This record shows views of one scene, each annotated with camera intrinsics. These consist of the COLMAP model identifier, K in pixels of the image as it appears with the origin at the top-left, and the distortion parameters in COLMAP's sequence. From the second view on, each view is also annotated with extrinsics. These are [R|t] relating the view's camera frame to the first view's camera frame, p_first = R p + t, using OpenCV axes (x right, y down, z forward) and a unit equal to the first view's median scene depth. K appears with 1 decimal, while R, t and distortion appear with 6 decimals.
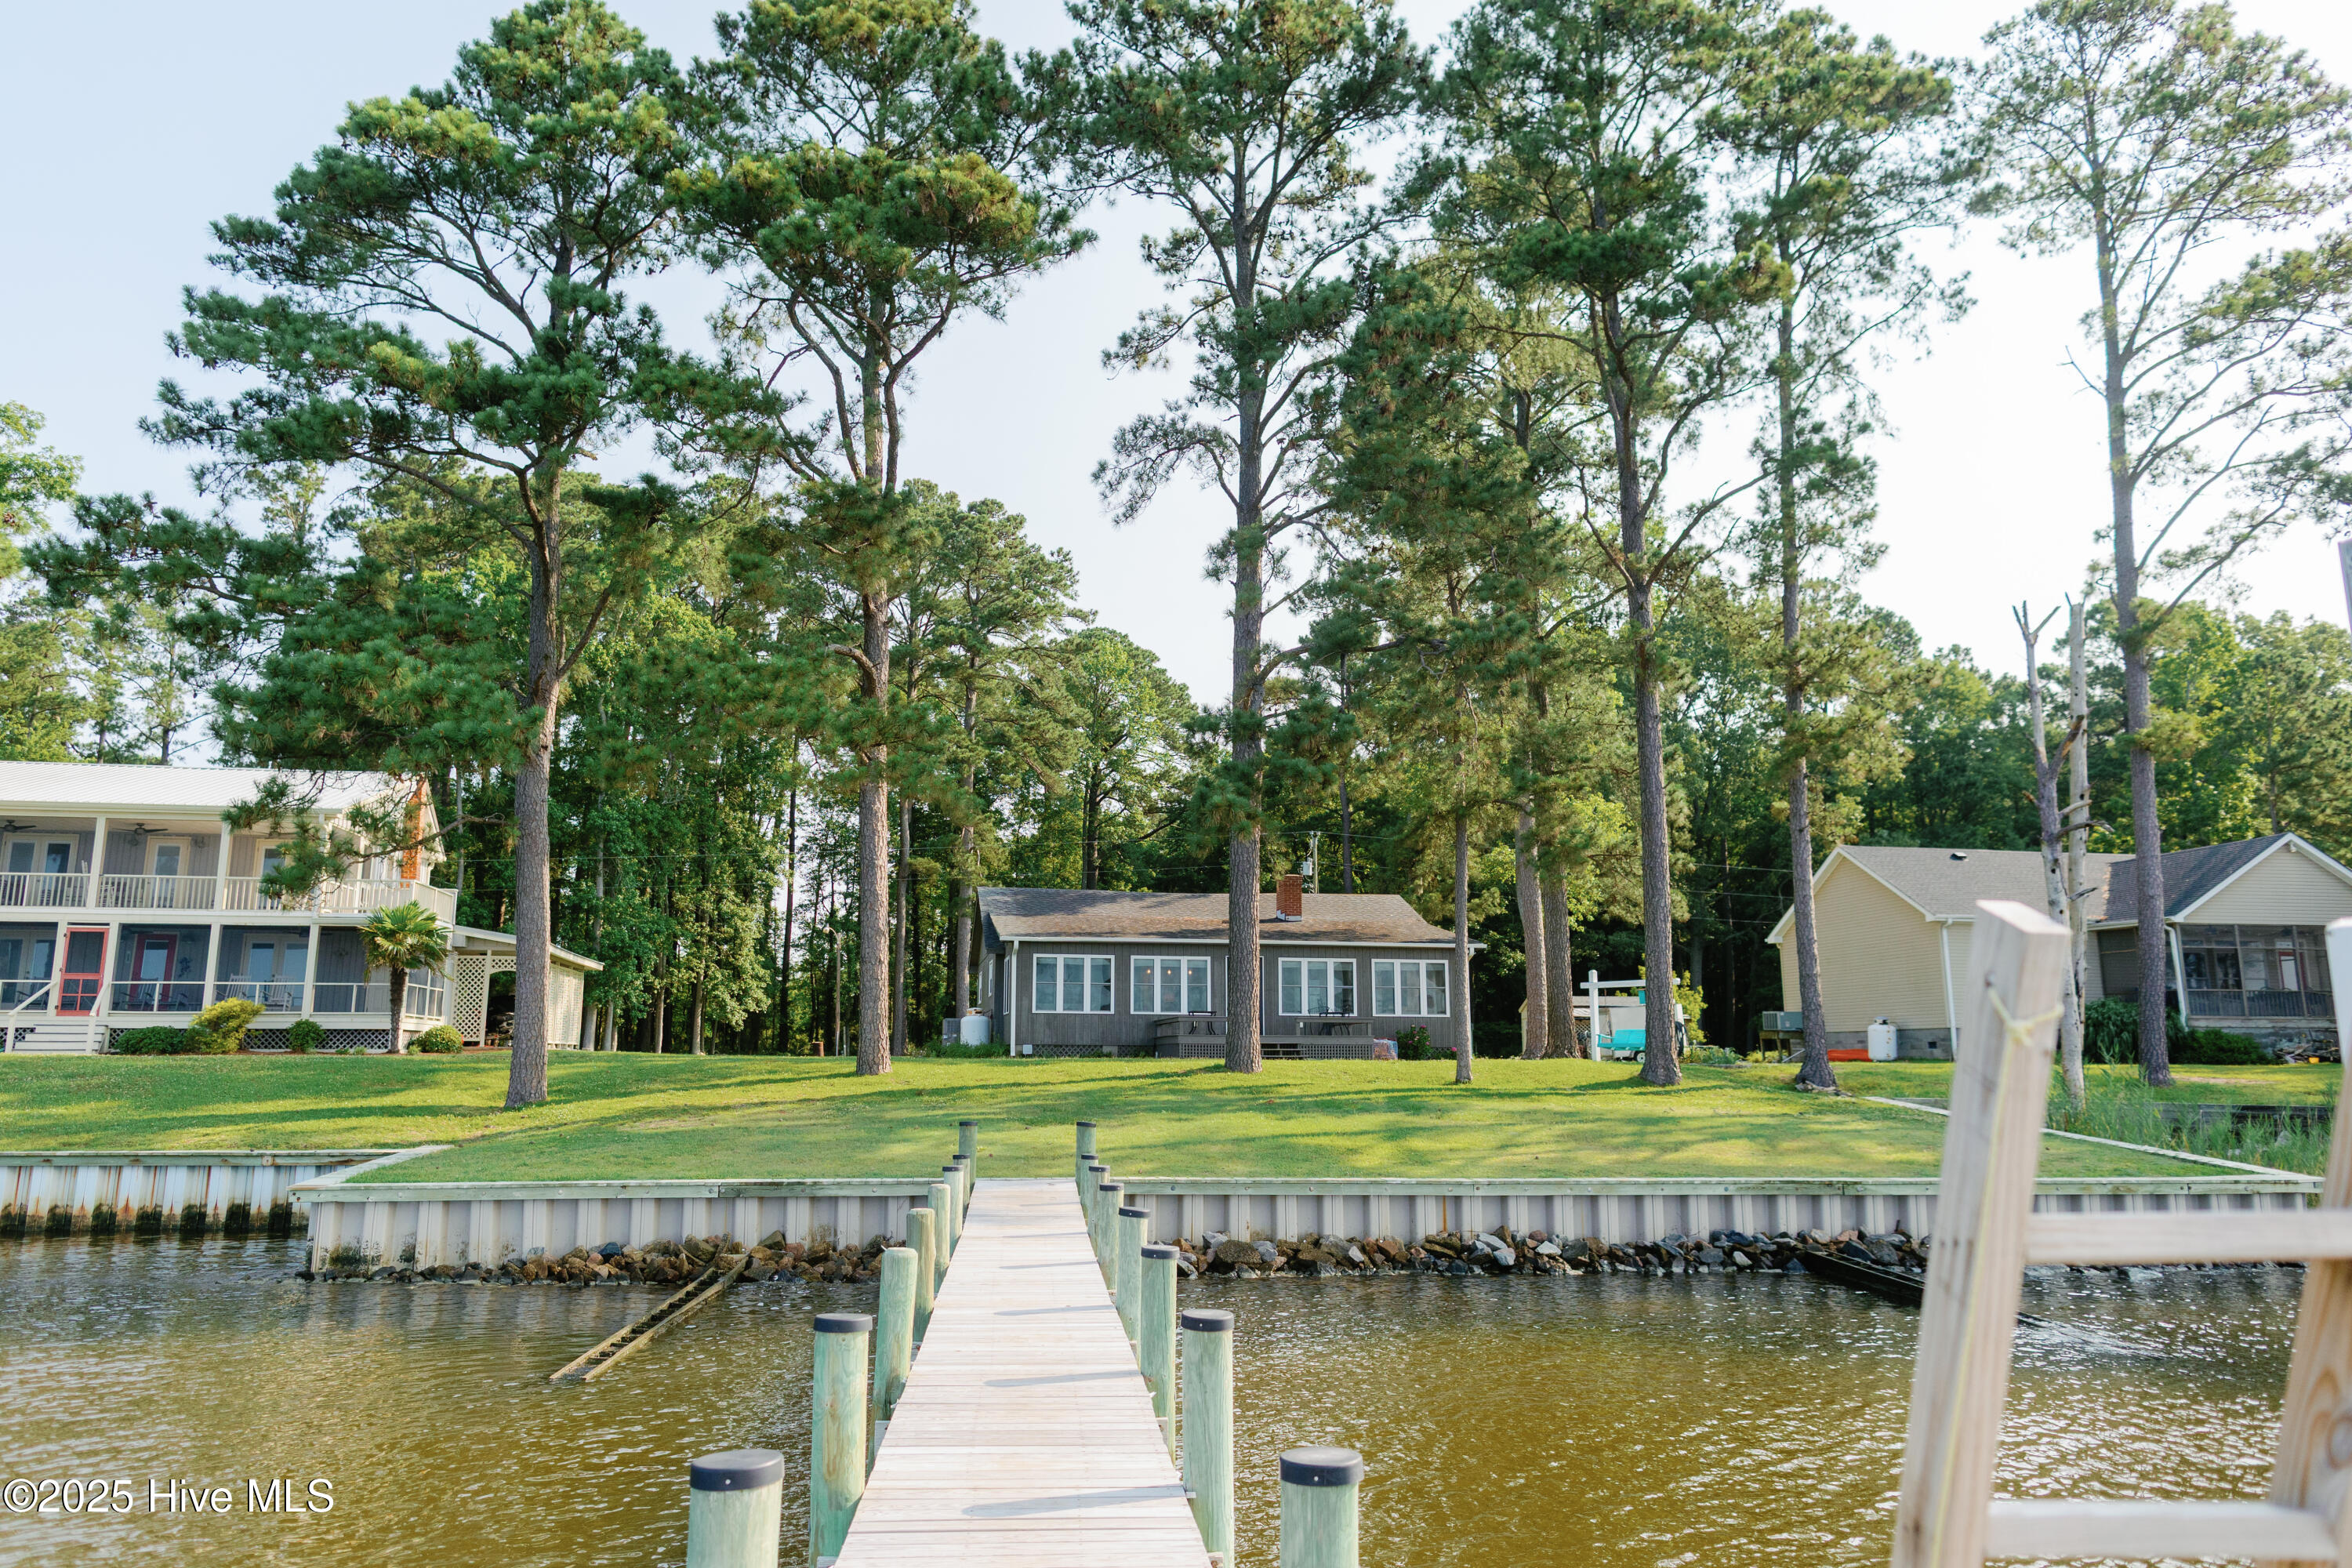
lens RADIAL K [[1637.2, 0, 1128.1], [0, 1637.2, 778.1], [0, 0, 1]] dist [0.011359, -0.004122]
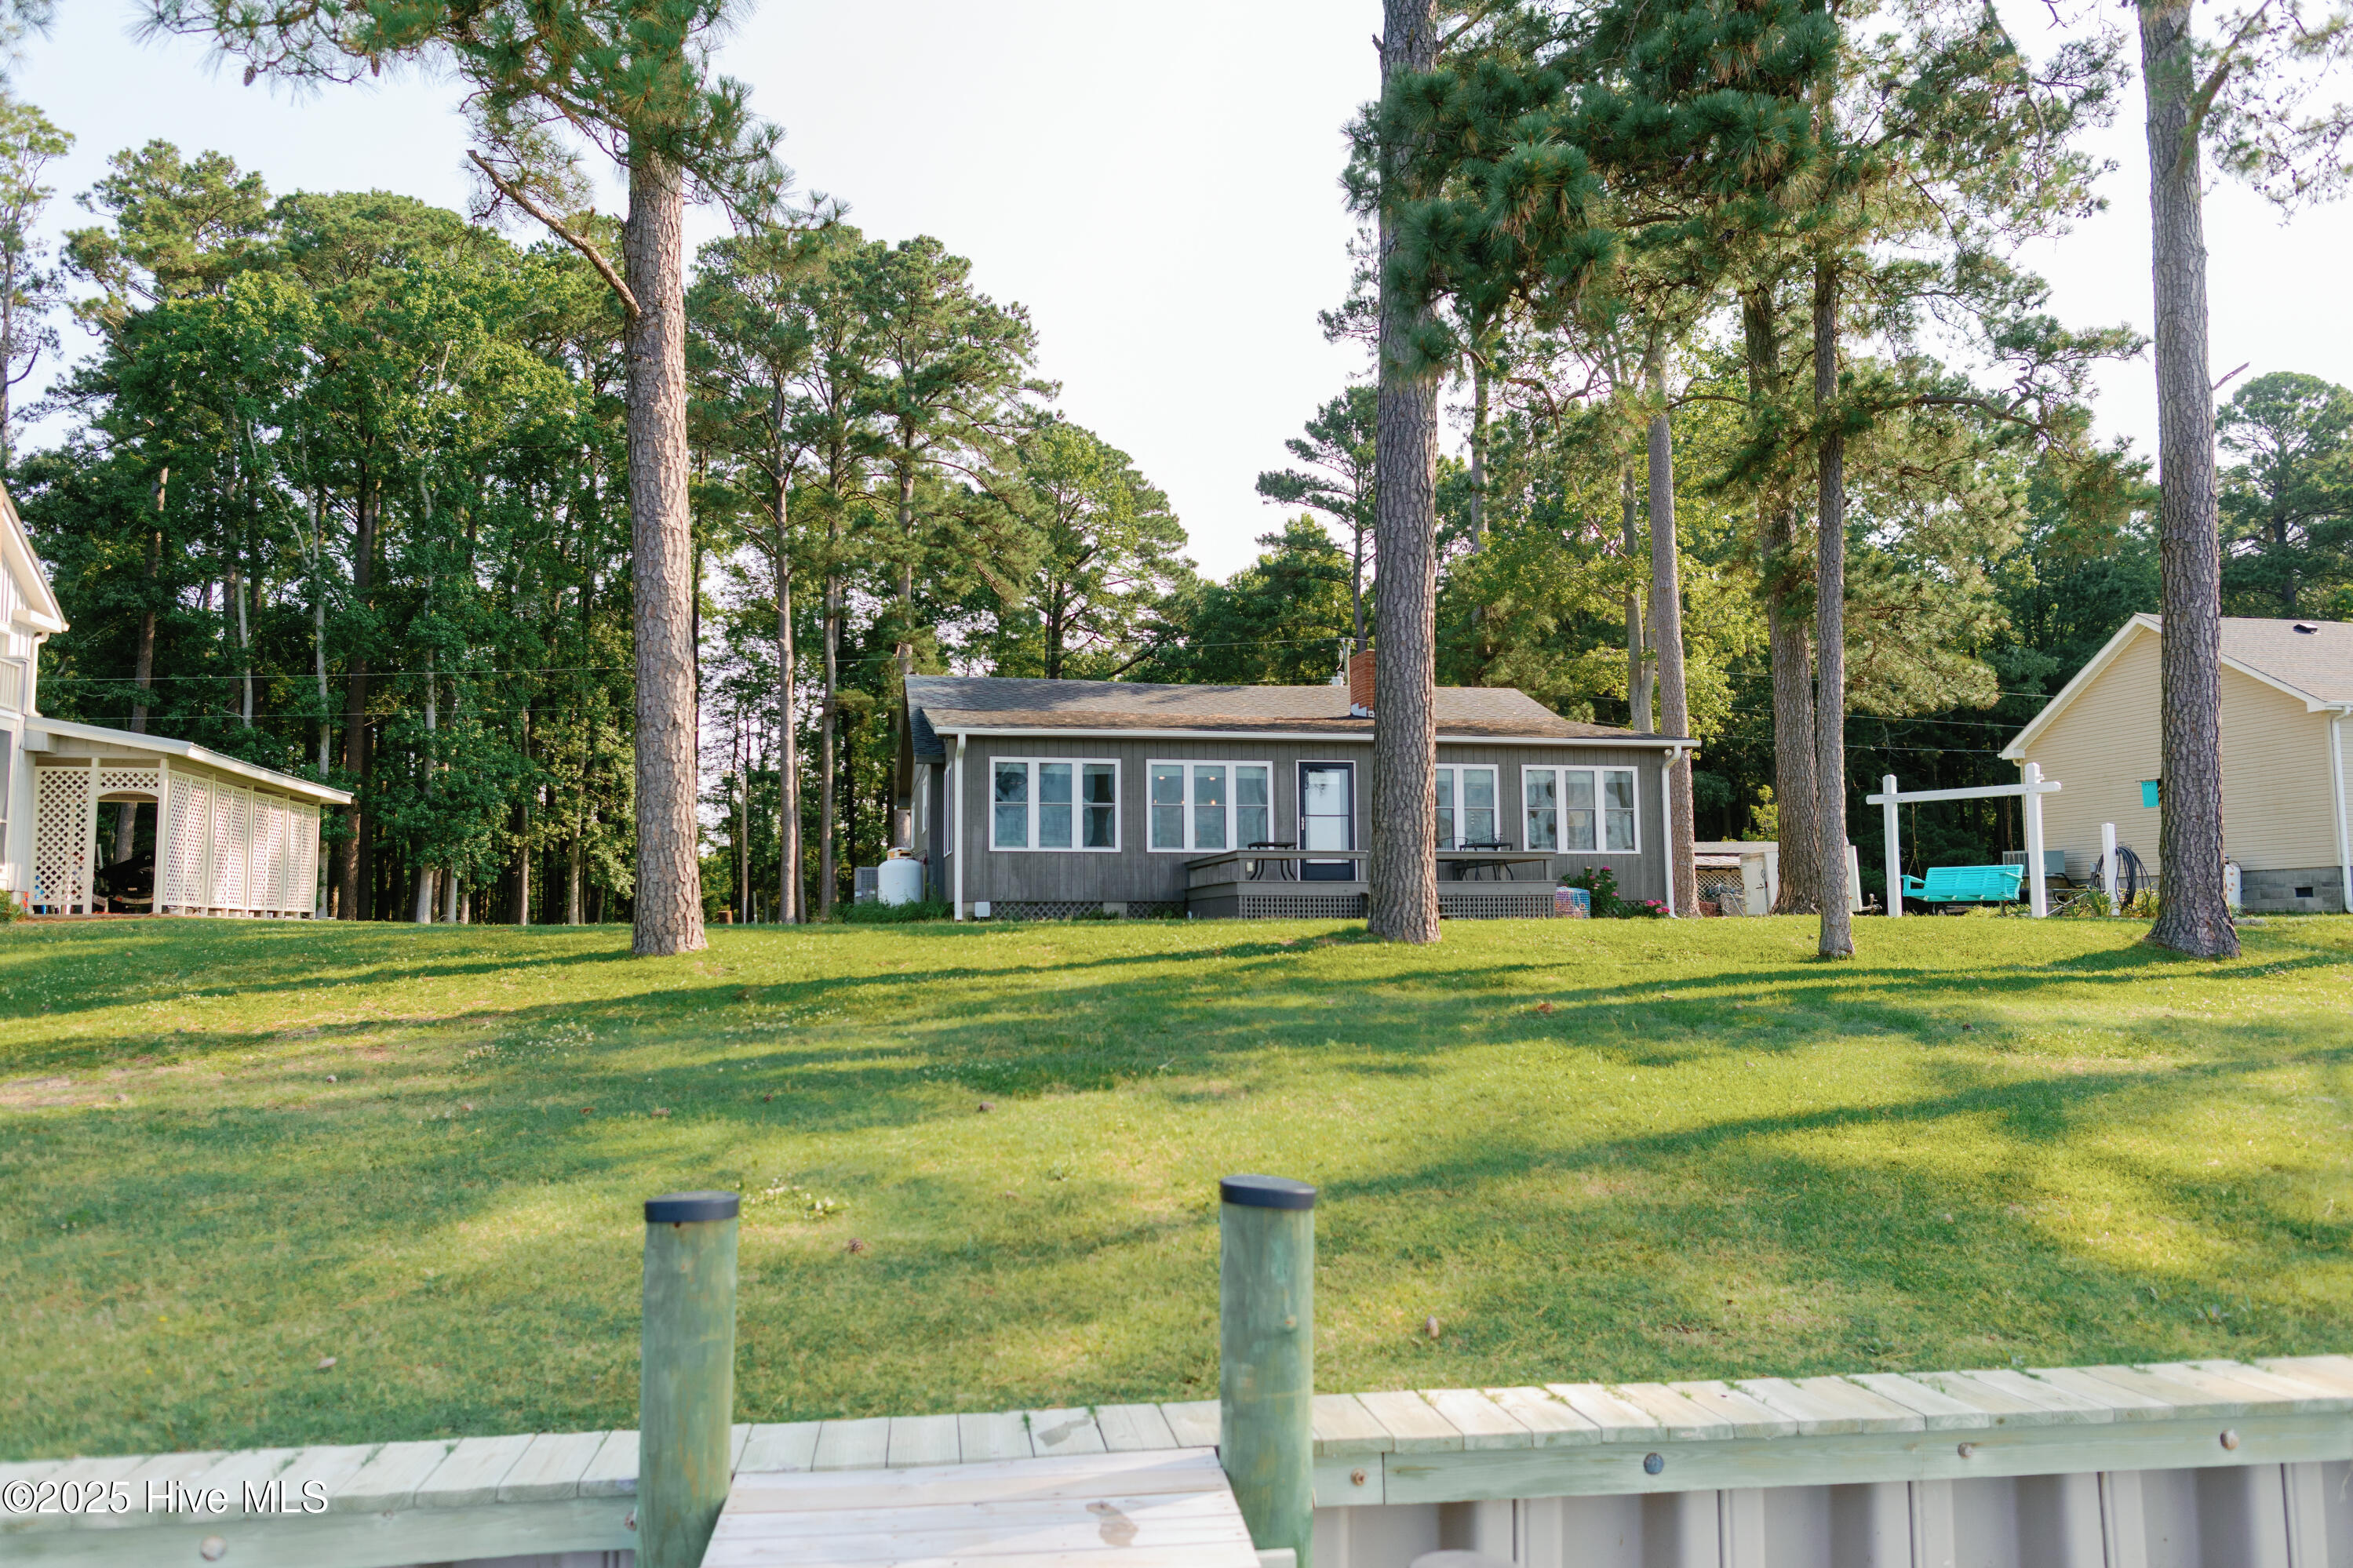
lens RADIAL K [[1637.7, 0, 1159.2], [0, 1637.7, 807.2], [0, 0, 1]] dist [0.011359, -0.004122]
pose [[0.998858, -0.007088, 0.047257, -0.018318], [0.002574, 0.995483, 0.094904, 0.053195], [-0.047716, -0.094674, 0.994364, 0.299025]]
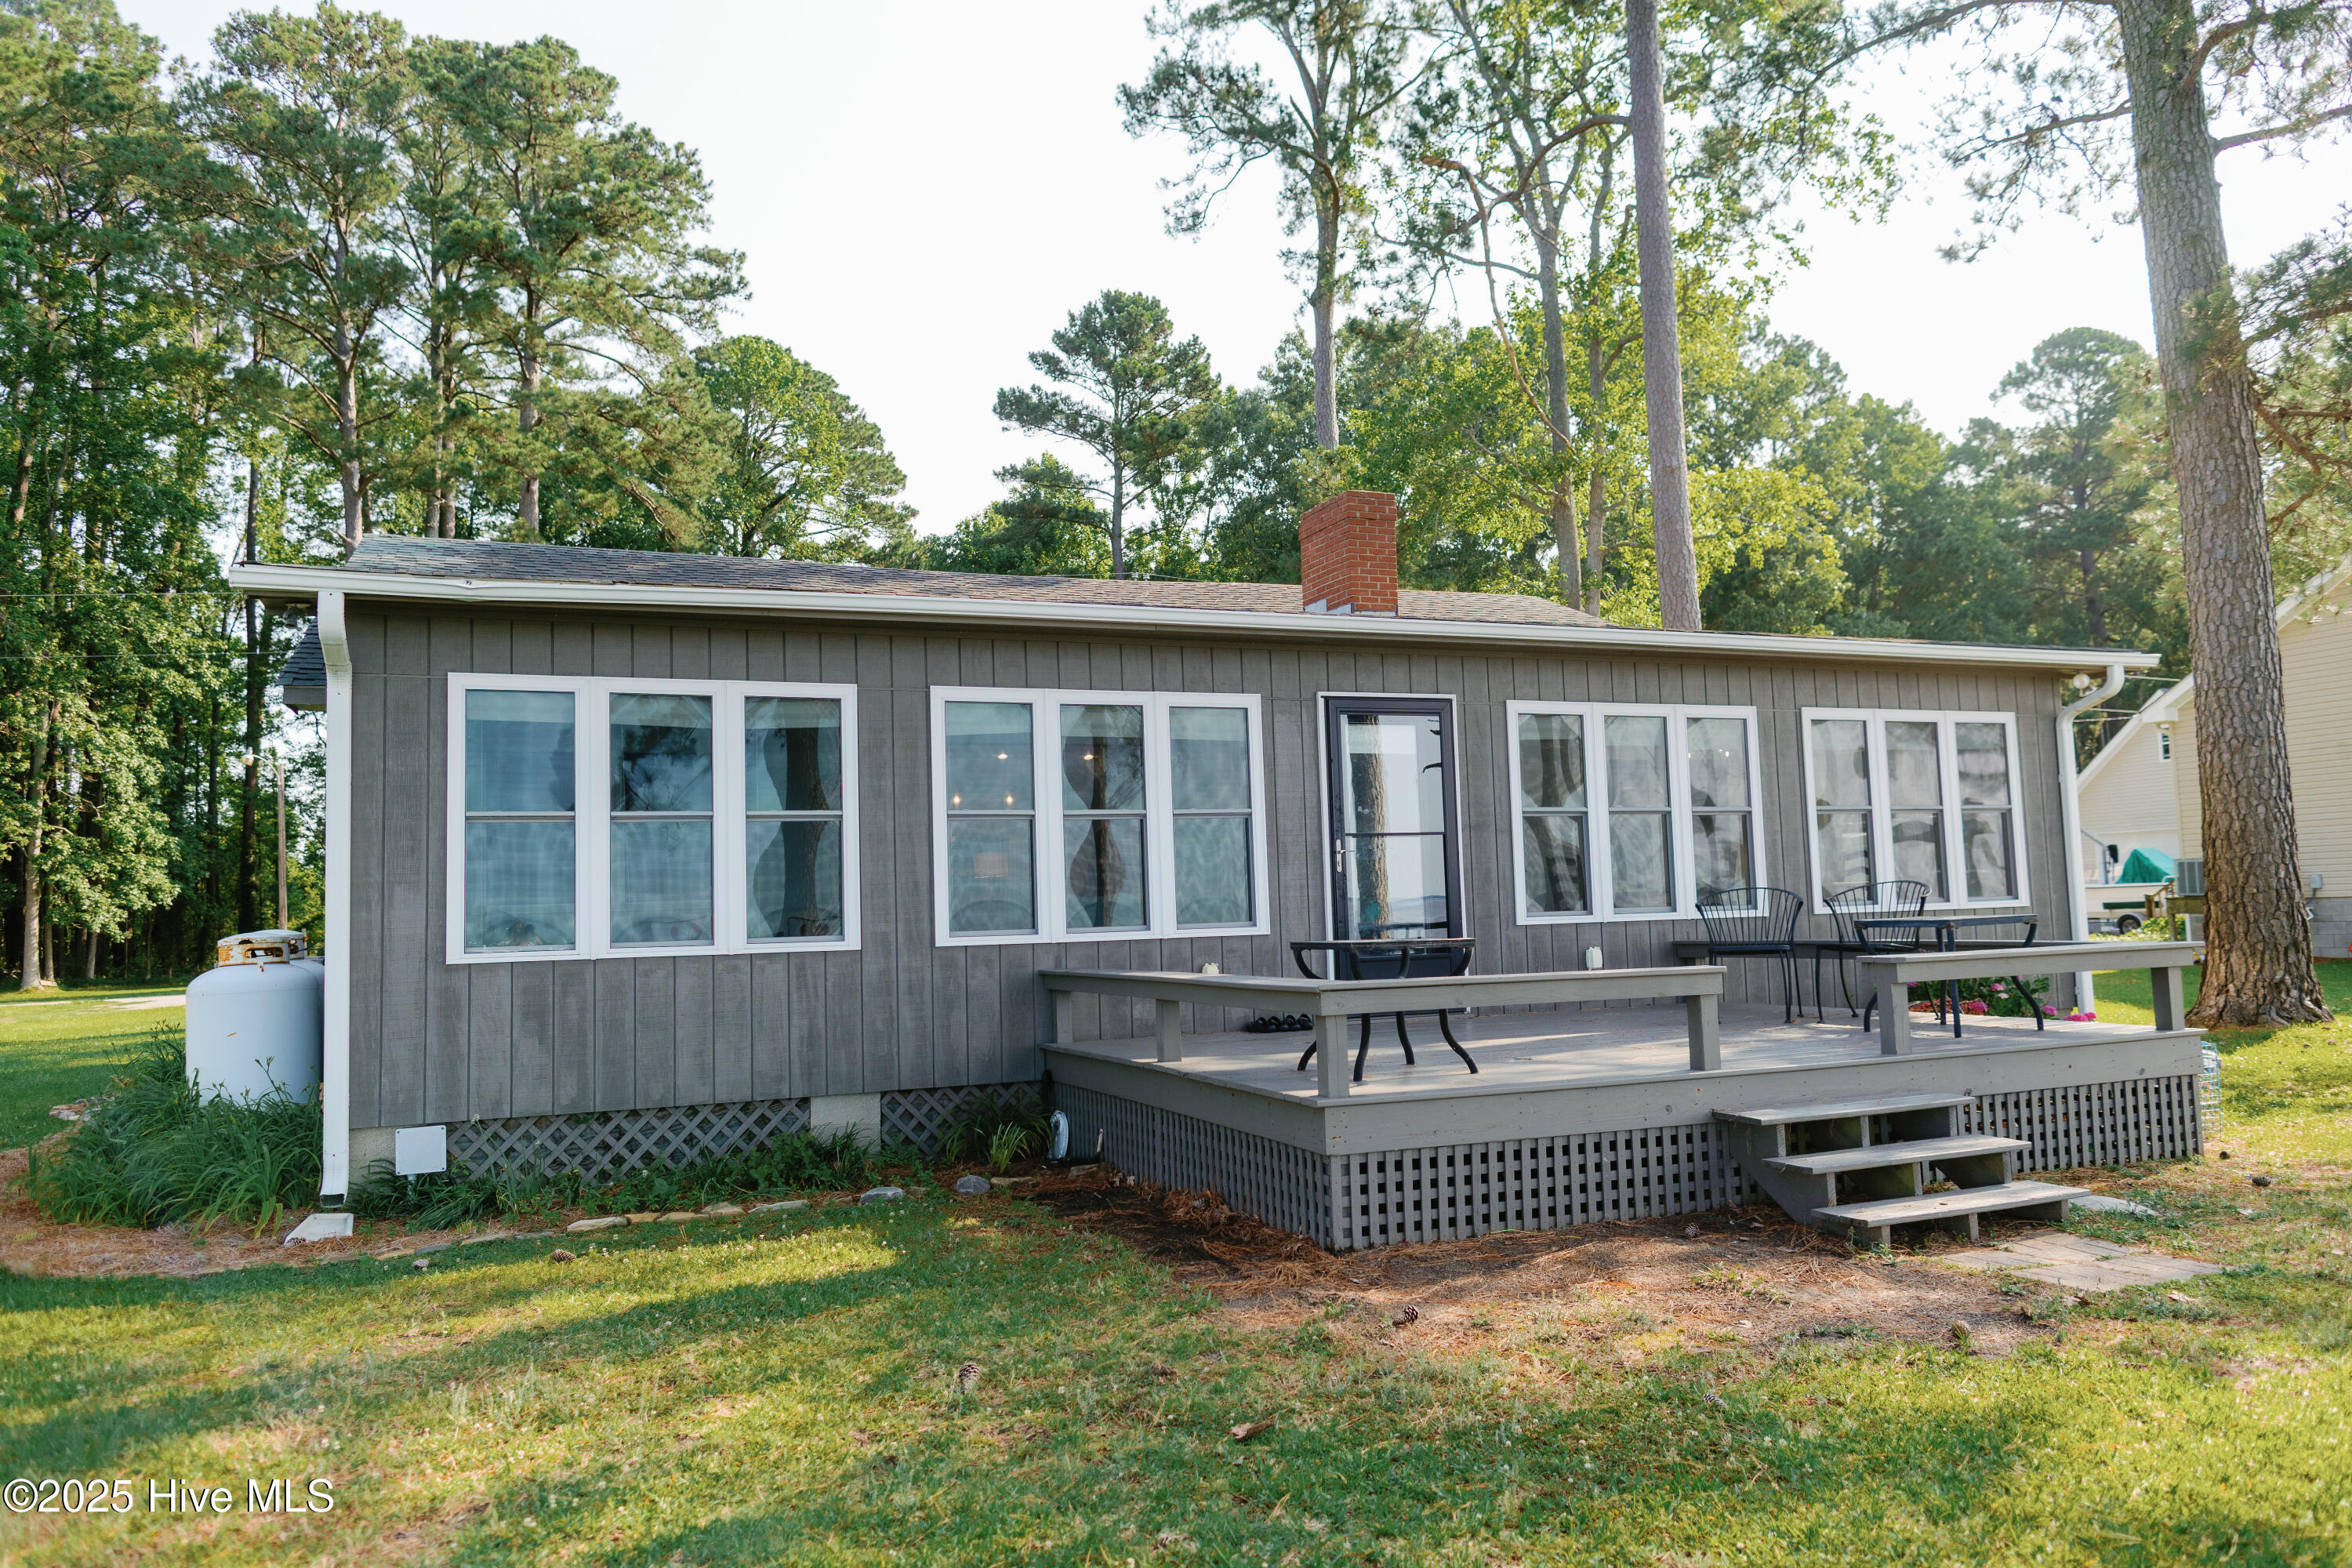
lens RADIAL K [[1603.0, 0, 1166.3], [0, 1603.0, 795.9], [0, 0, 1]] dist [0.017577, -0.013101]
pose [[0.972605, -0.017901, 0.231772, -0.014419], [-0.003964, 0.995608, 0.093534, 0.080912], [-0.232429, -0.091890, 0.968263, 0.614391]]
